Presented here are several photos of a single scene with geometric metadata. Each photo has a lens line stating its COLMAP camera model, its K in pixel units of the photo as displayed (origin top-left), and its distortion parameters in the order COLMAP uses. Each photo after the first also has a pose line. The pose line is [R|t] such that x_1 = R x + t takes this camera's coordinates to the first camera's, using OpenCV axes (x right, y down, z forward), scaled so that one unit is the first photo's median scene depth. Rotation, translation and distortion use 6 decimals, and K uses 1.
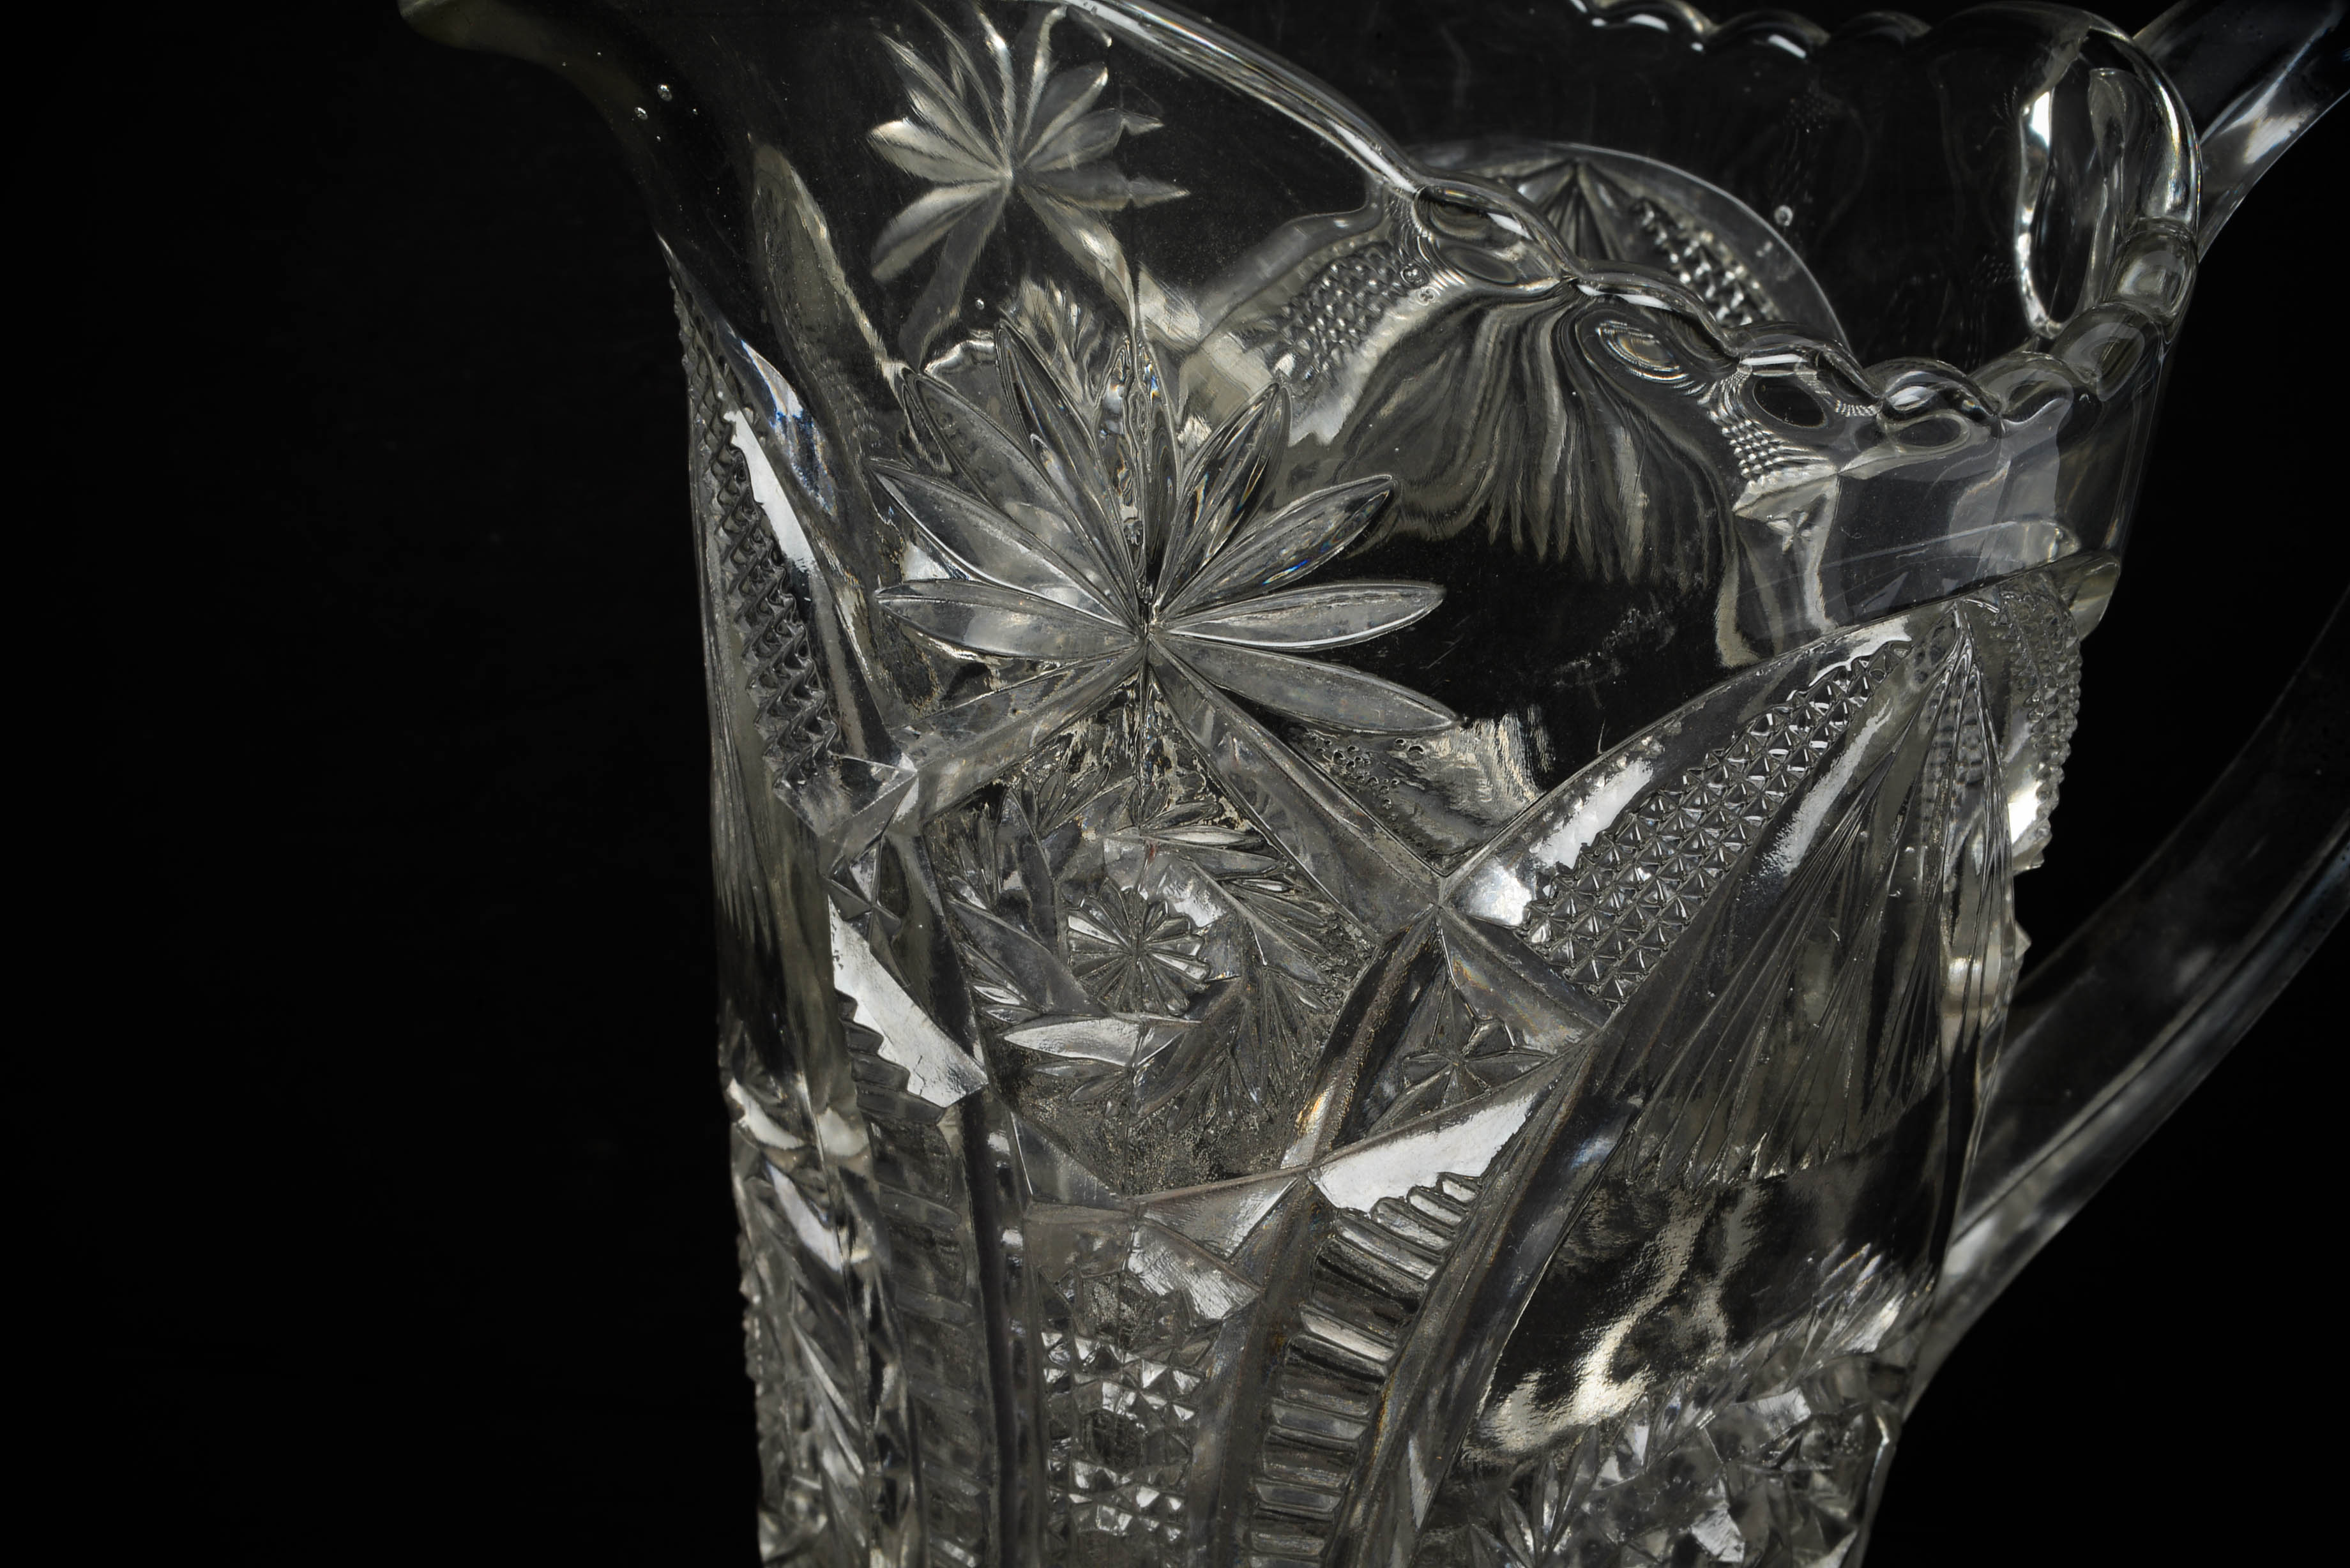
lens RADIAL K [[3136.3, 0, 1175.0], [0, 3136.3, 784.0], [0, 0, 1]] dist [0.071647, 0.028190]
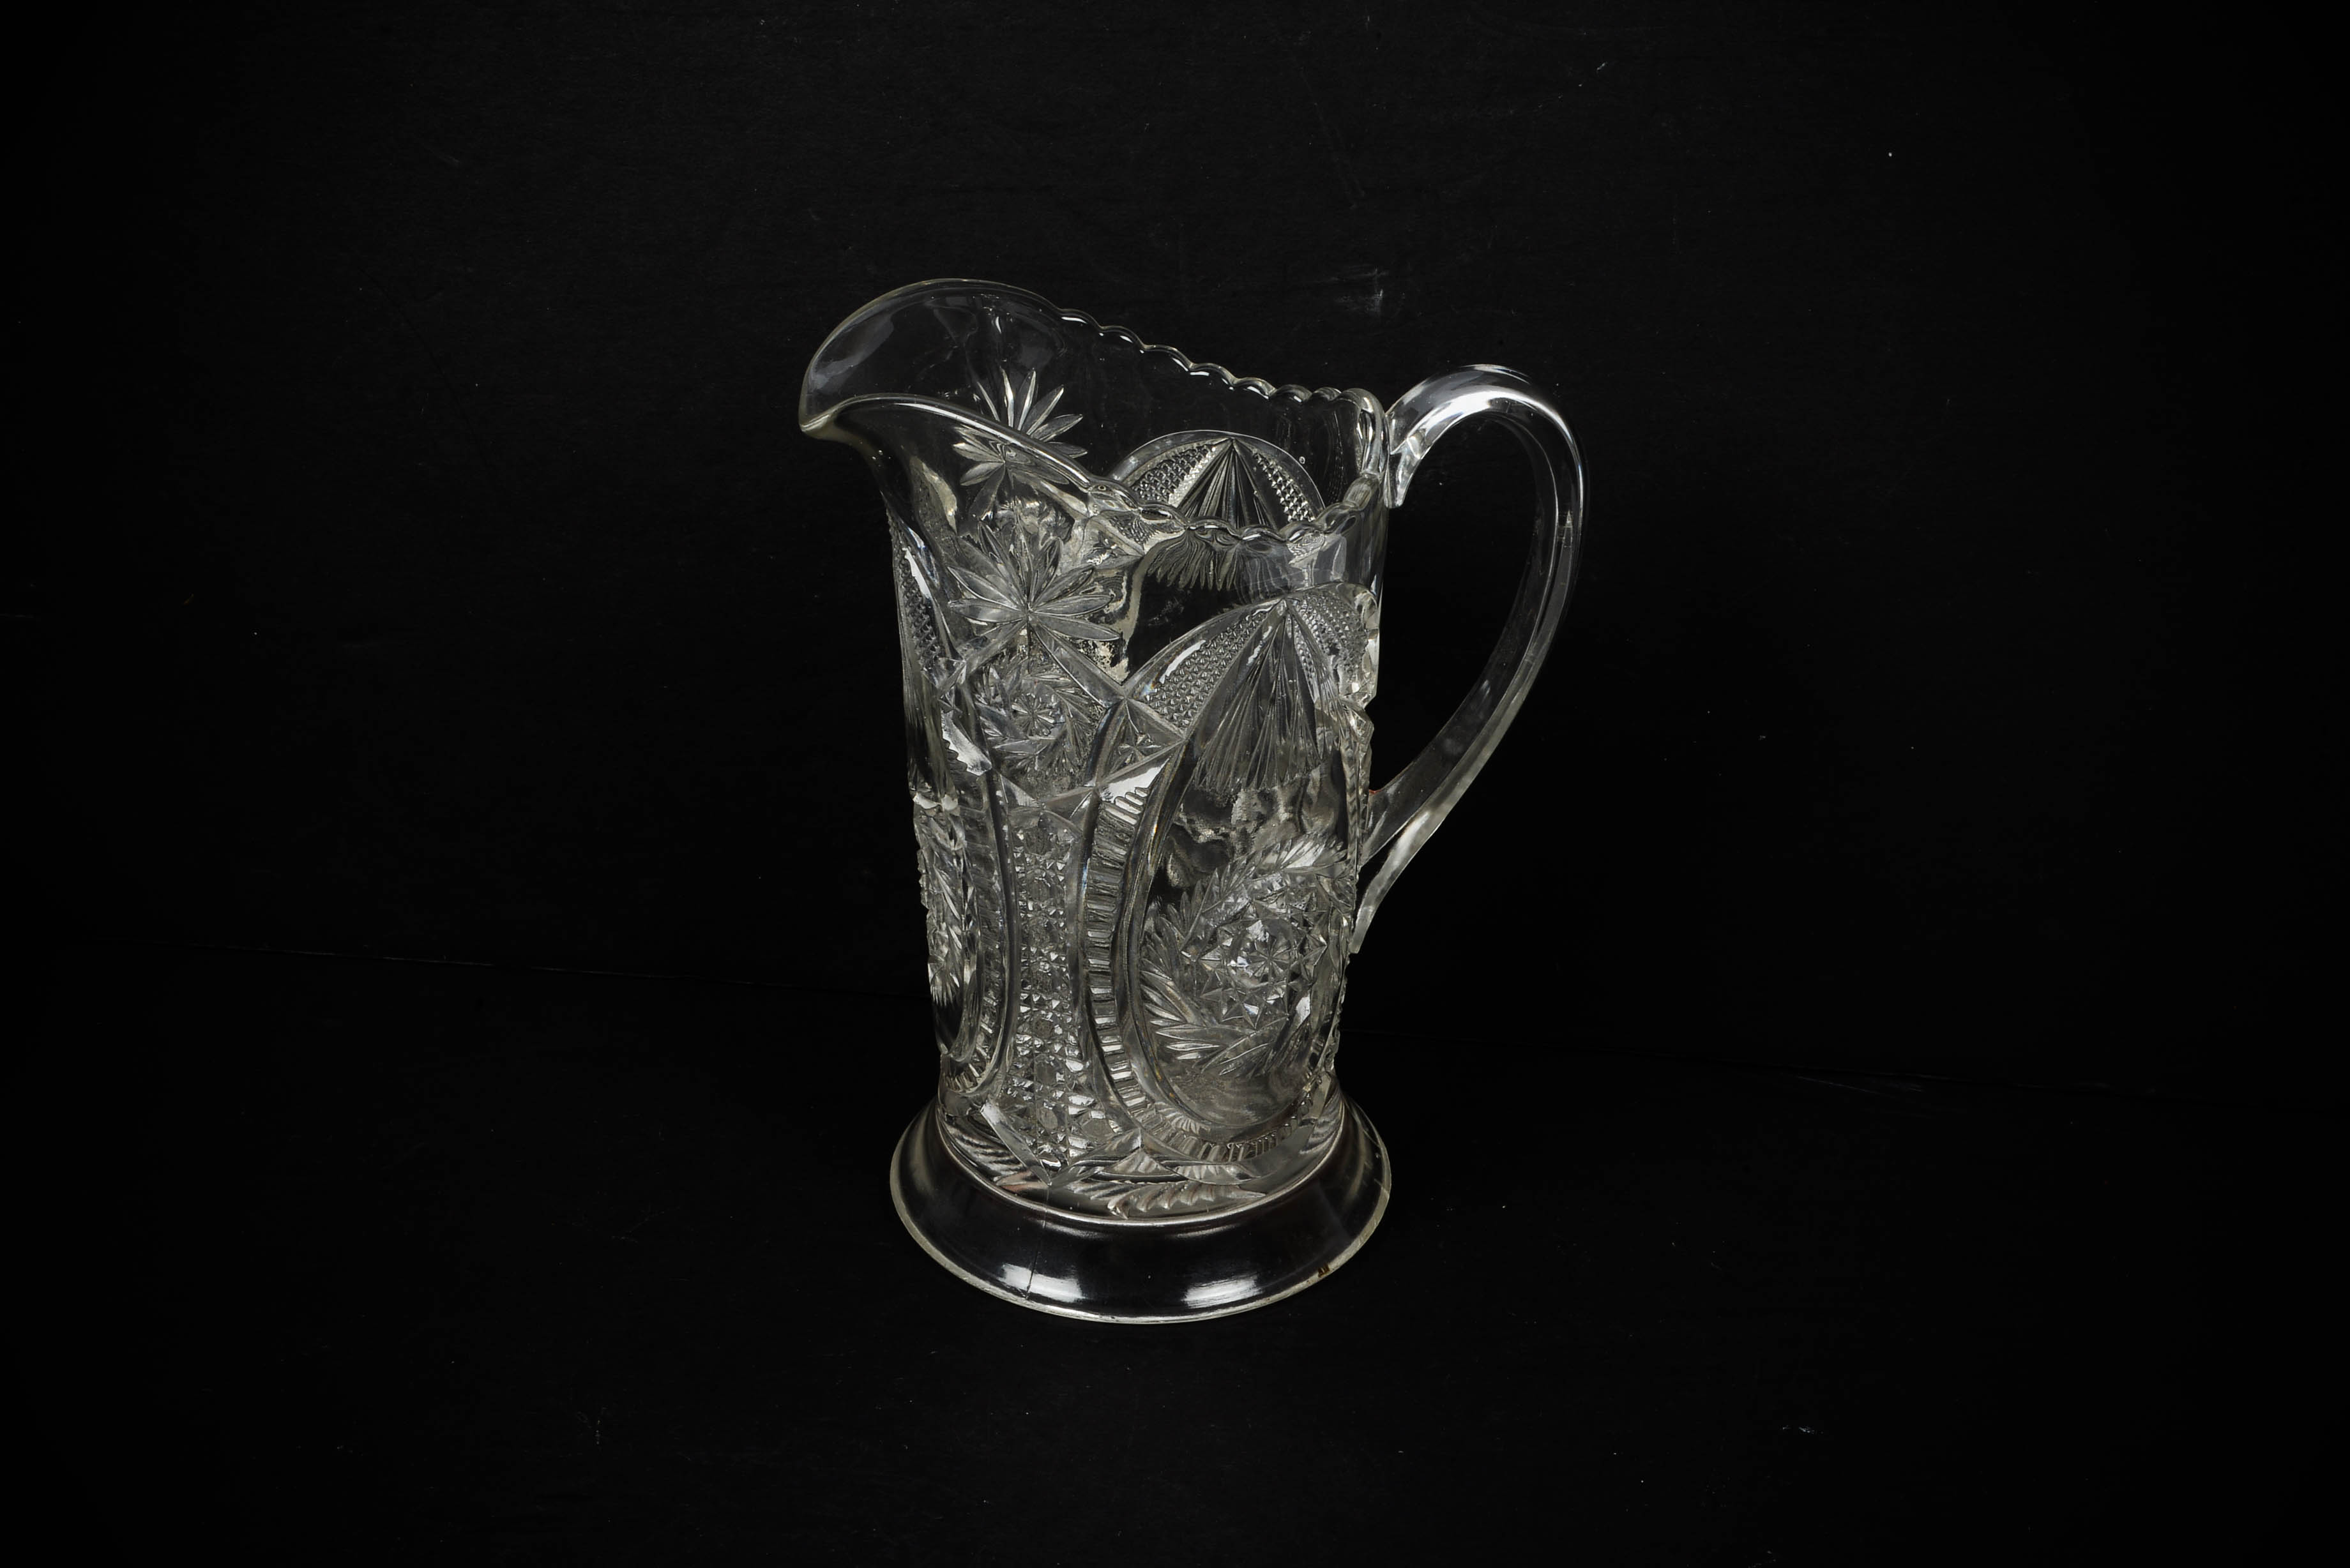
lens RADIAL K [[3136.3, 0, 1175.0], [0, 3136.3, 784.0], [0, 0, 1]] dist [0.071647, 0.028190]
pose [[0.997127, -0.019045, -0.073317, 0.340600], [0.017197, 0.999520, -0.025755, 0.195226], [0.073772, 0.024420, 0.996976, -2.023891]]
